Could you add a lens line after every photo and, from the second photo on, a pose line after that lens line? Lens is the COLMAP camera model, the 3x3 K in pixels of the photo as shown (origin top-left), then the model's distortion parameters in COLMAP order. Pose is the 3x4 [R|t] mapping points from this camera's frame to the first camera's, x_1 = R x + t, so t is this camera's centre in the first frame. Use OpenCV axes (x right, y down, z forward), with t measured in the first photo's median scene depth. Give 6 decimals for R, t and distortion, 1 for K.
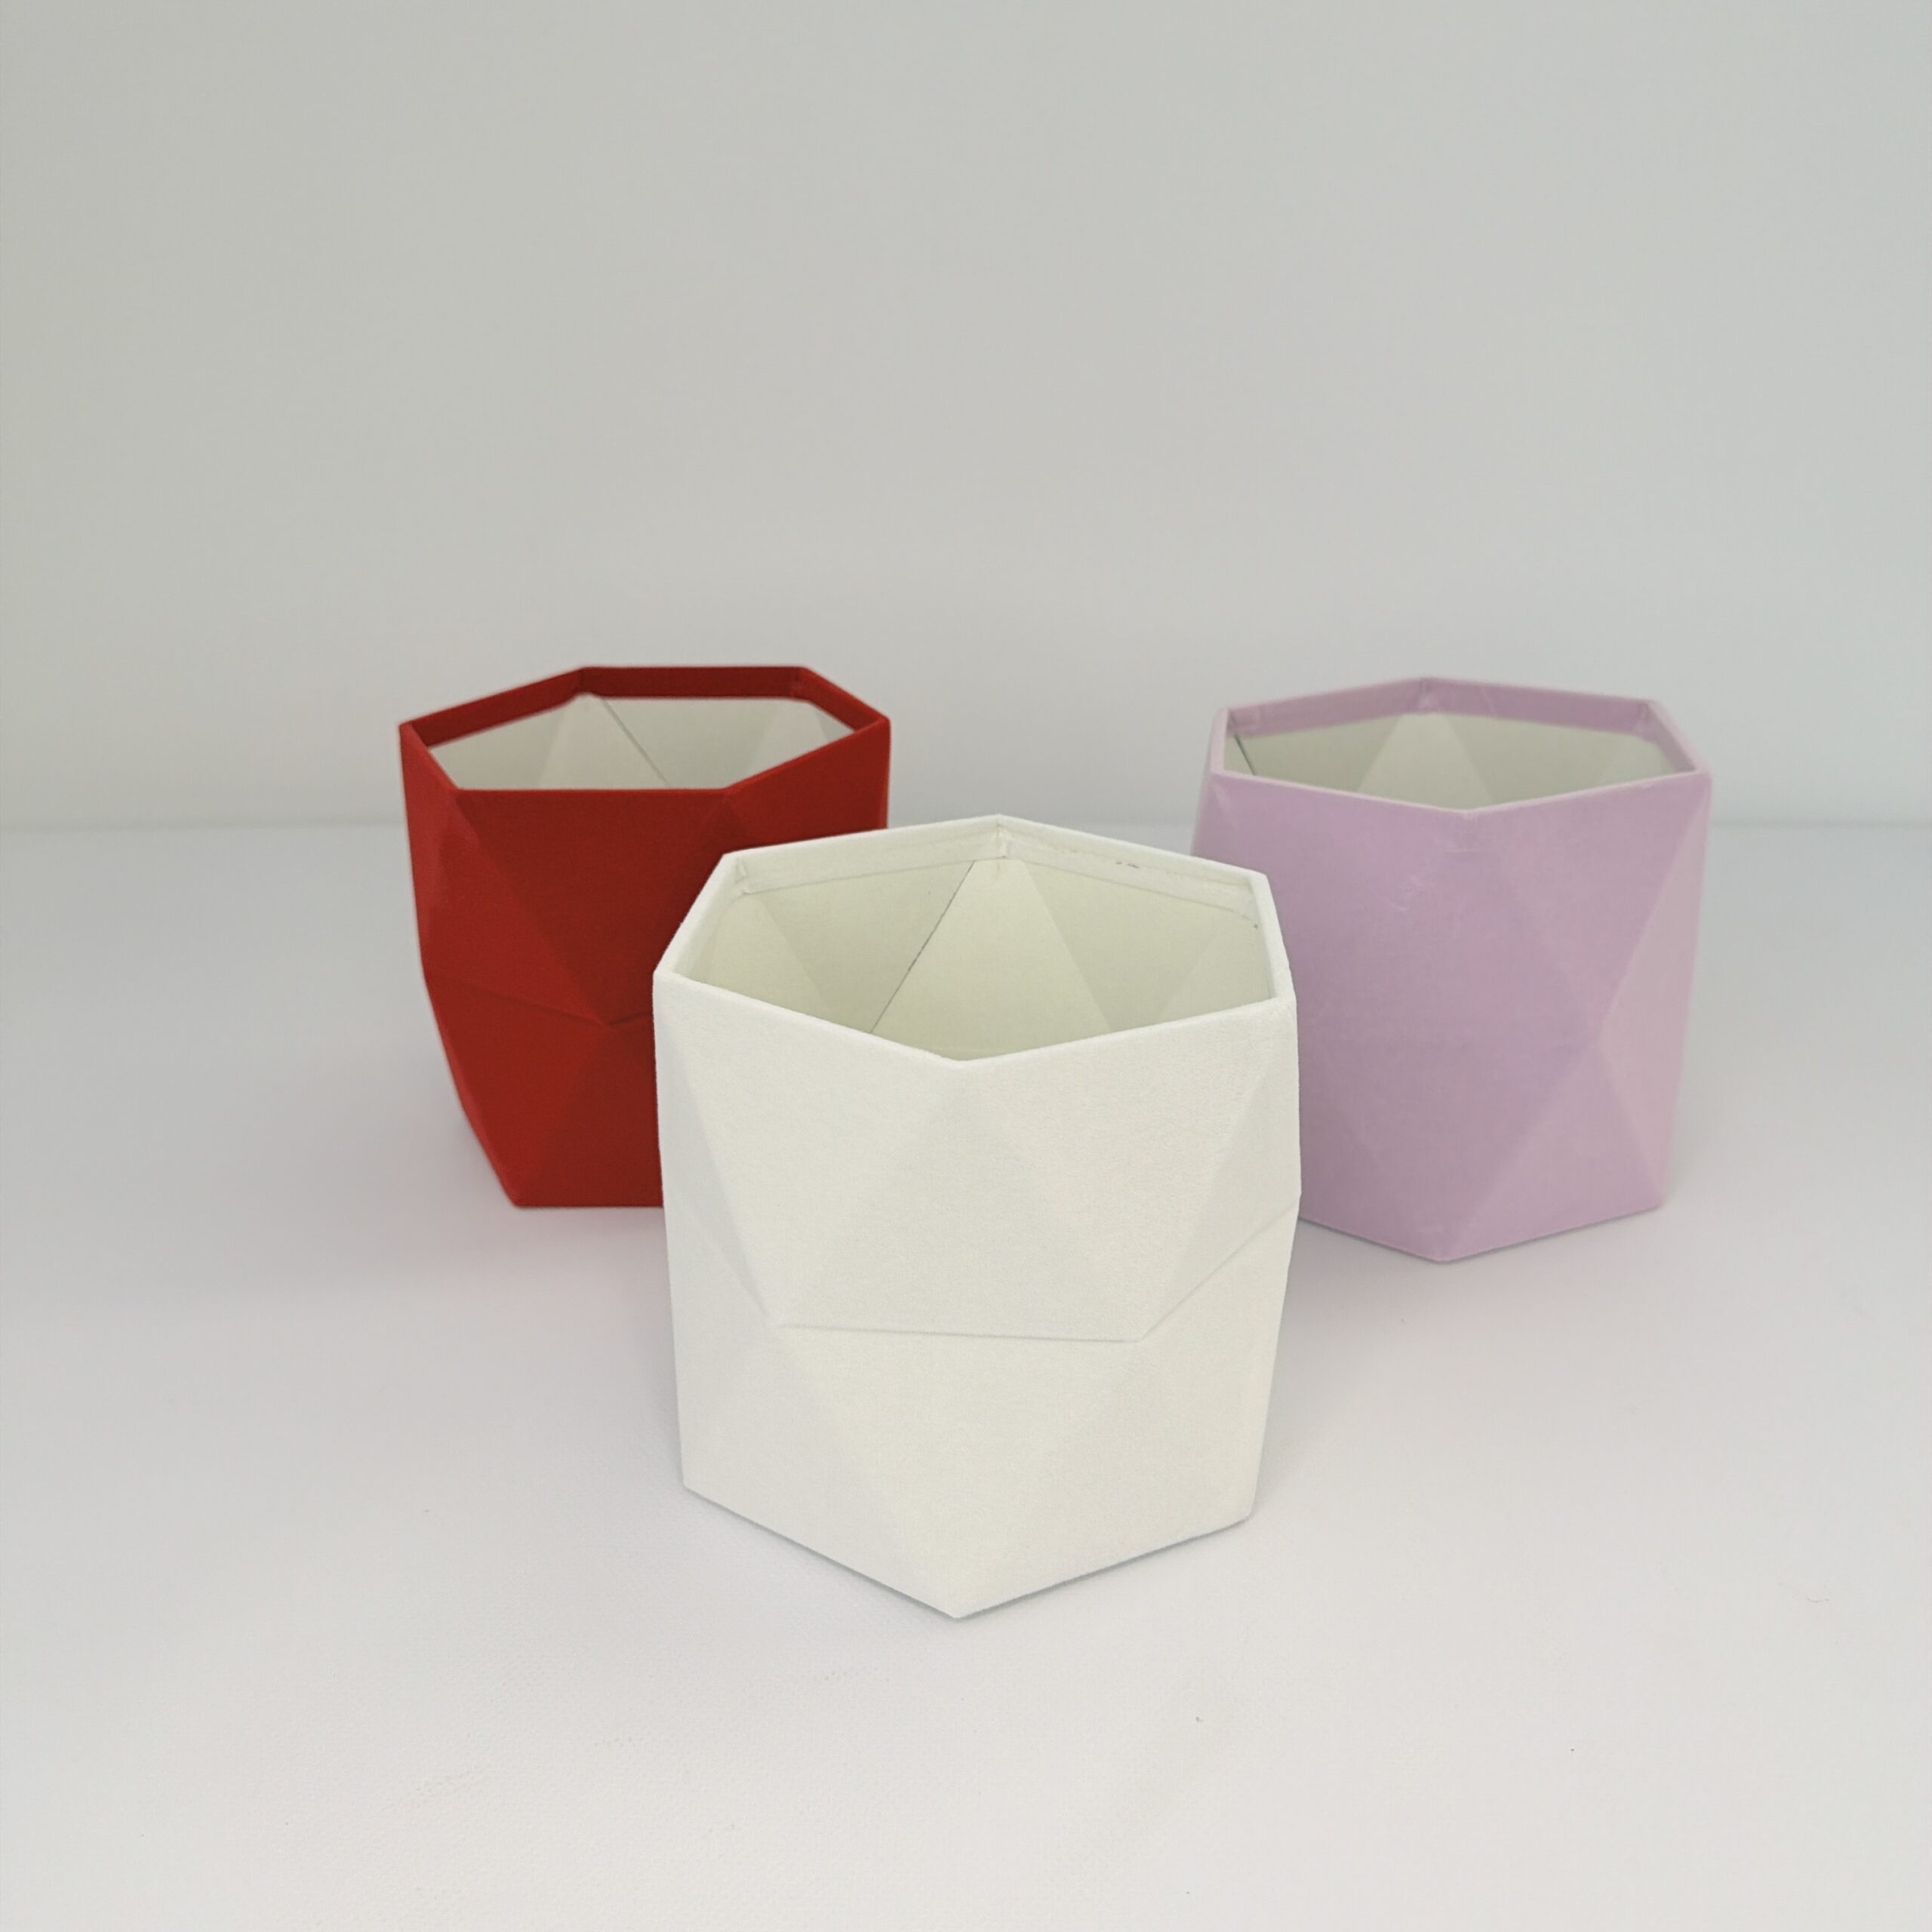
lens RADIAL K [[1824.3, 0, 961.0], [0, 1824.3, 977.5], [0, 0, 1]] dist [0.081869, 0.000000]
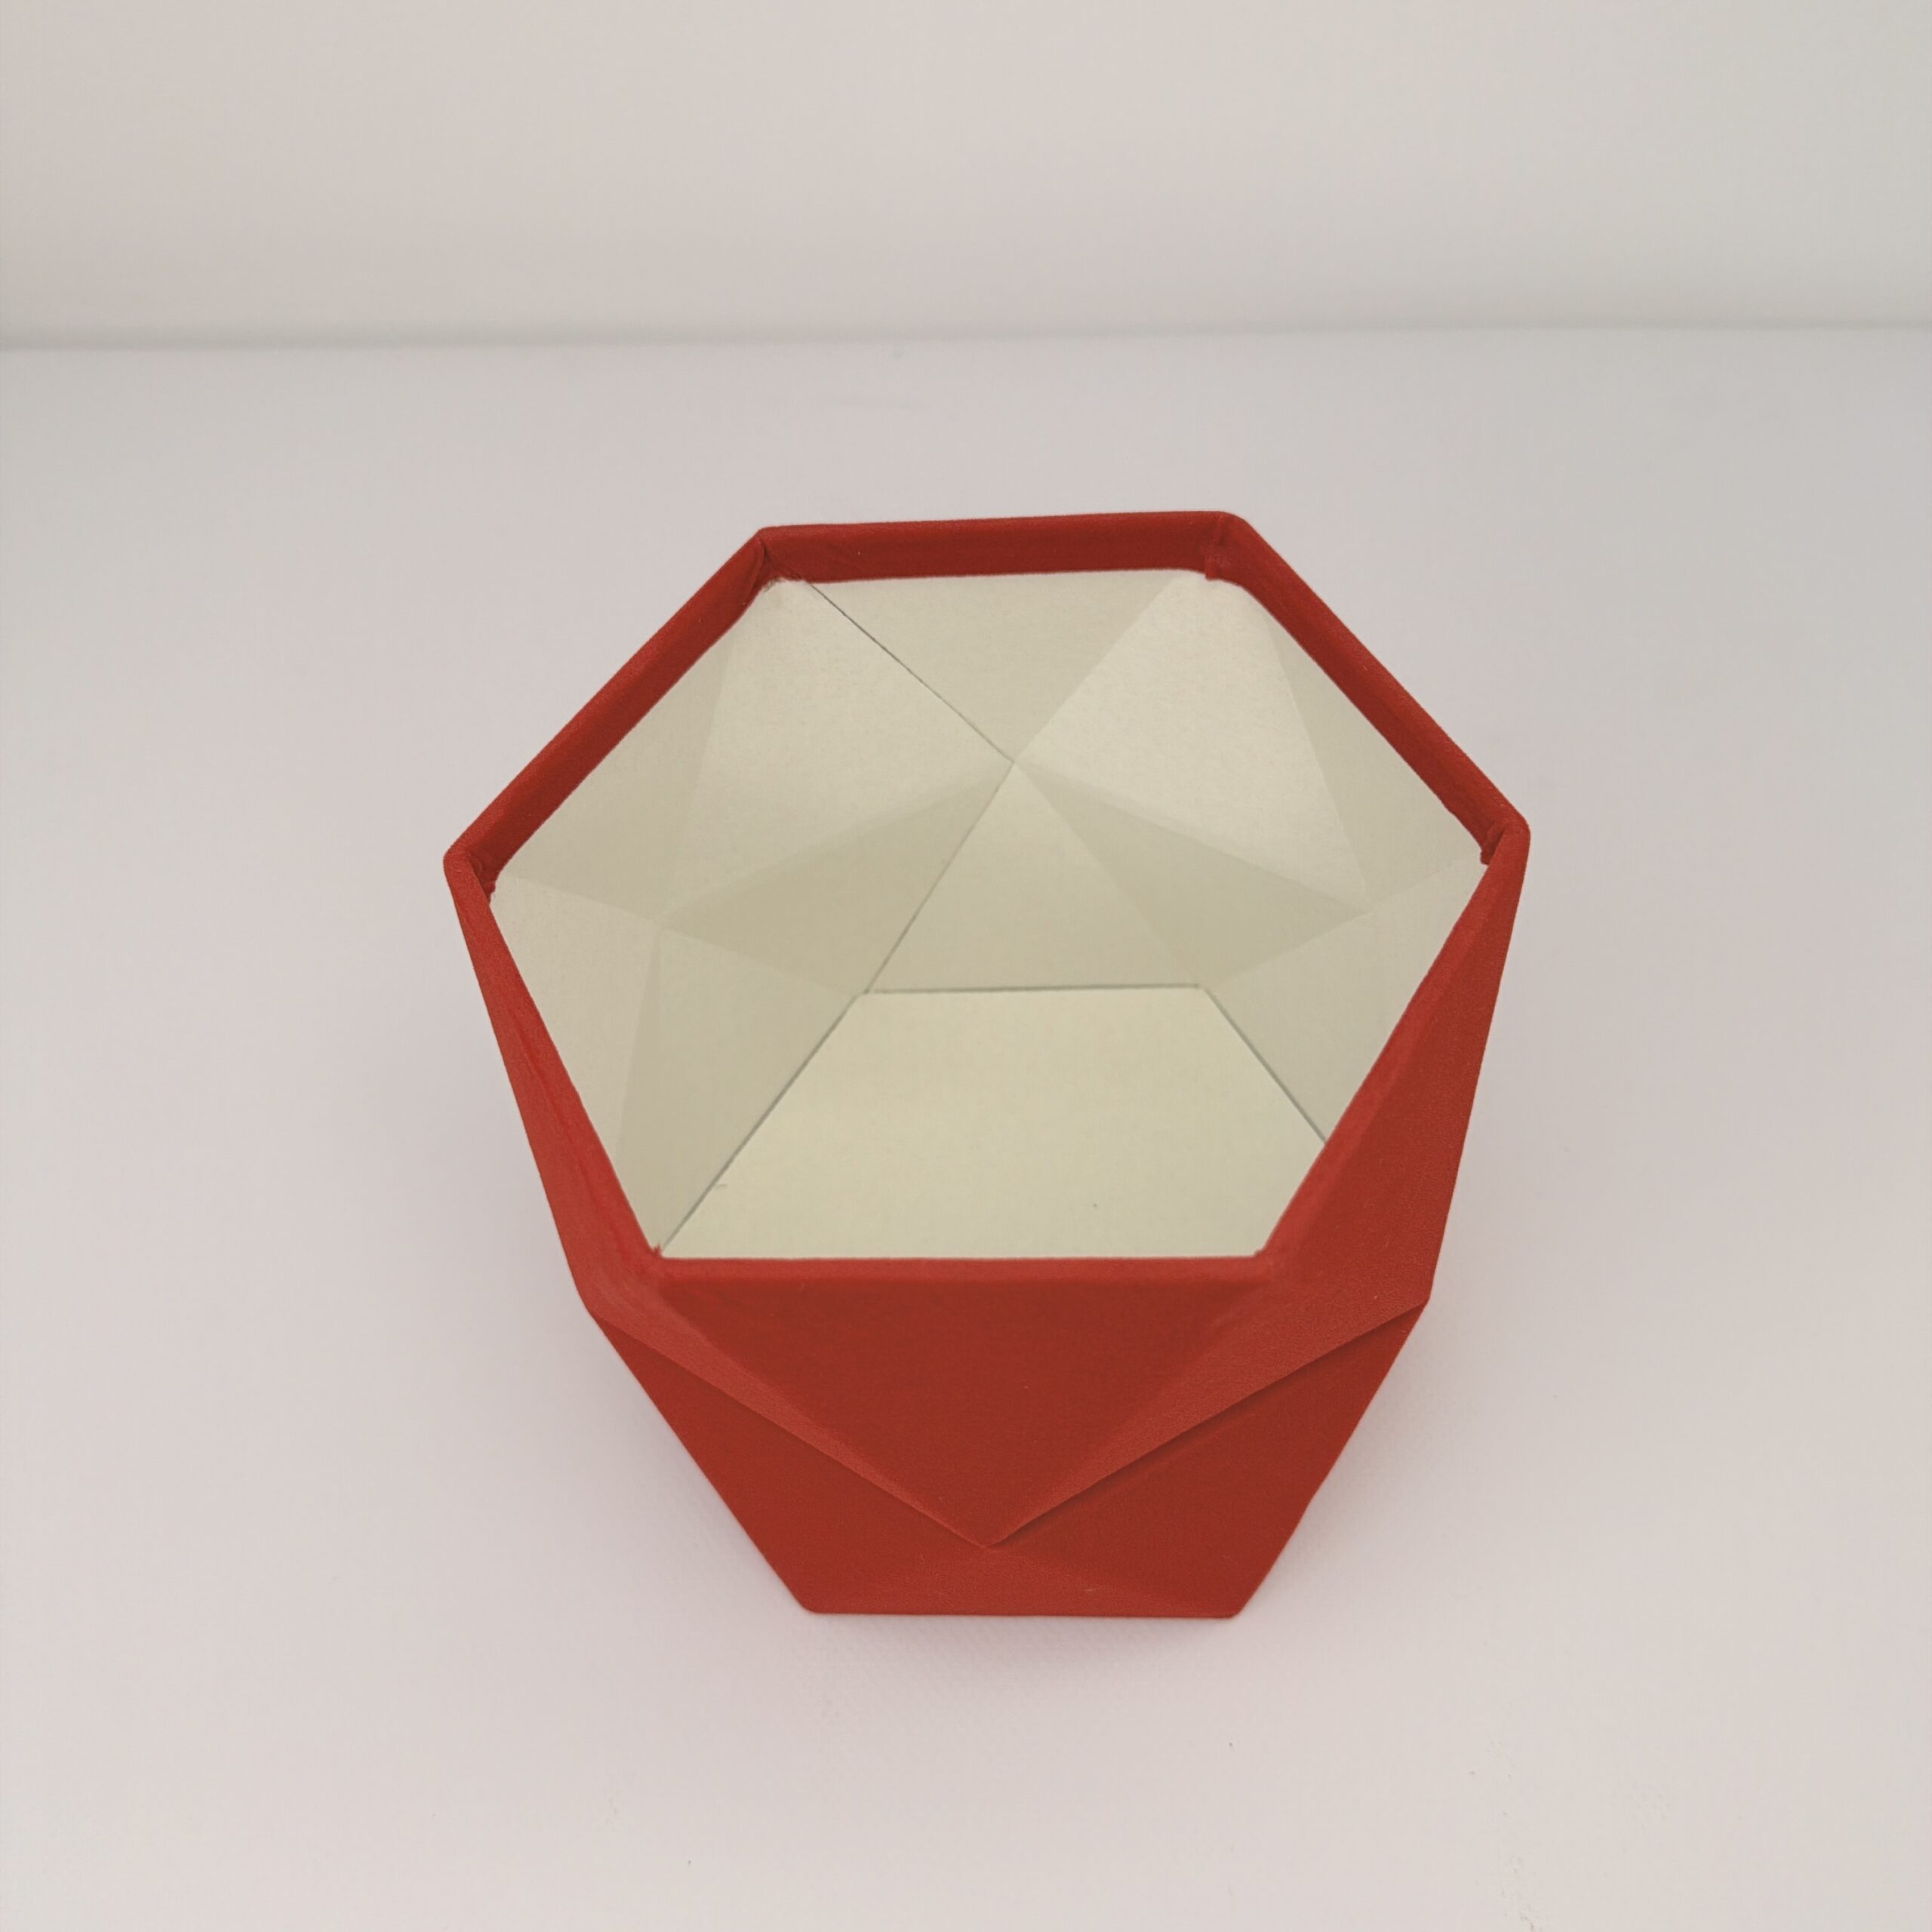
lens RADIAL K [[1824.3, 0, 972.3], [0, 1824.3, 964.0], [0, 0, 1]] dist [0.081869, 0.000000]
pose [[0.998112, -0.056713, -0.023586, -0.183606], [0.060975, 0.868607, 0.491736, -0.377031], [-0.007401, -0.492246, 0.870425, 0.660489]]
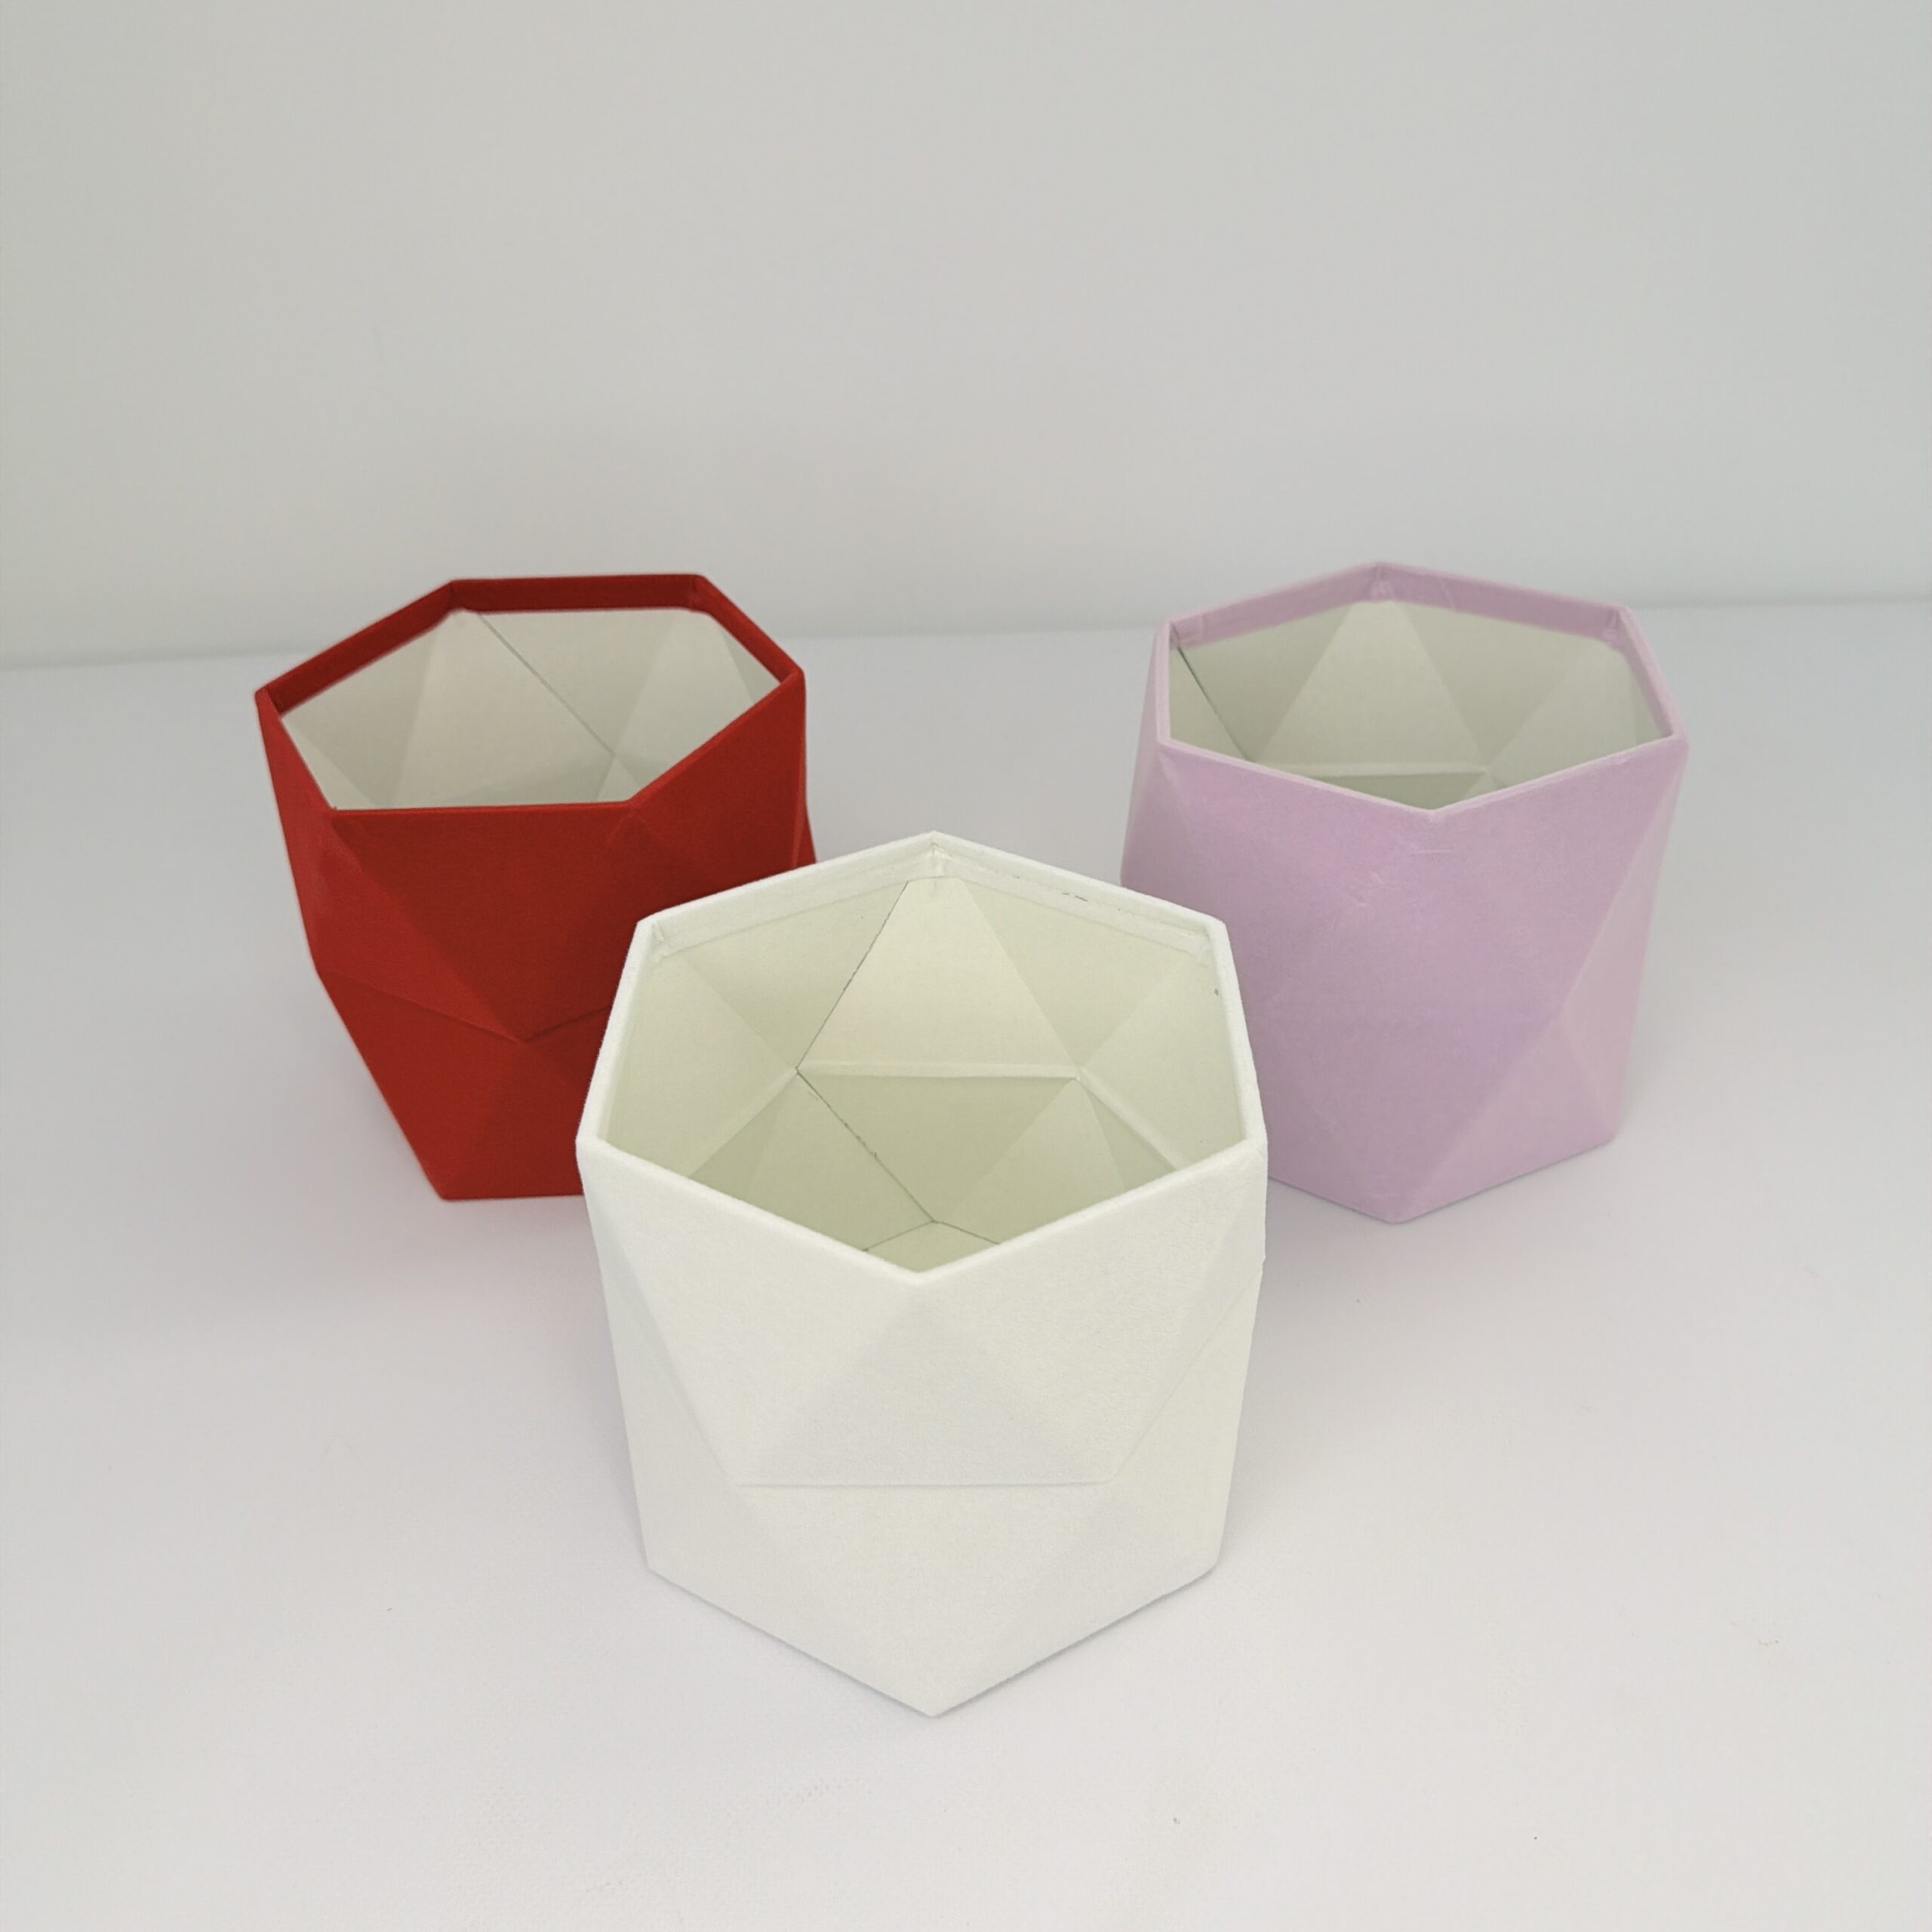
lens RADIAL K [[1824.3, 0, 973.0], [0, 1824.3, 971.7], [0, 0, 1]] dist [0.081869, 0.000000]
pose [[0.997529, -0.051535, 0.047742, -0.006582], [0.039432, 0.973189, 0.226601, -0.221032], [-0.058140, -0.224158, 0.972817, 0.083553]]
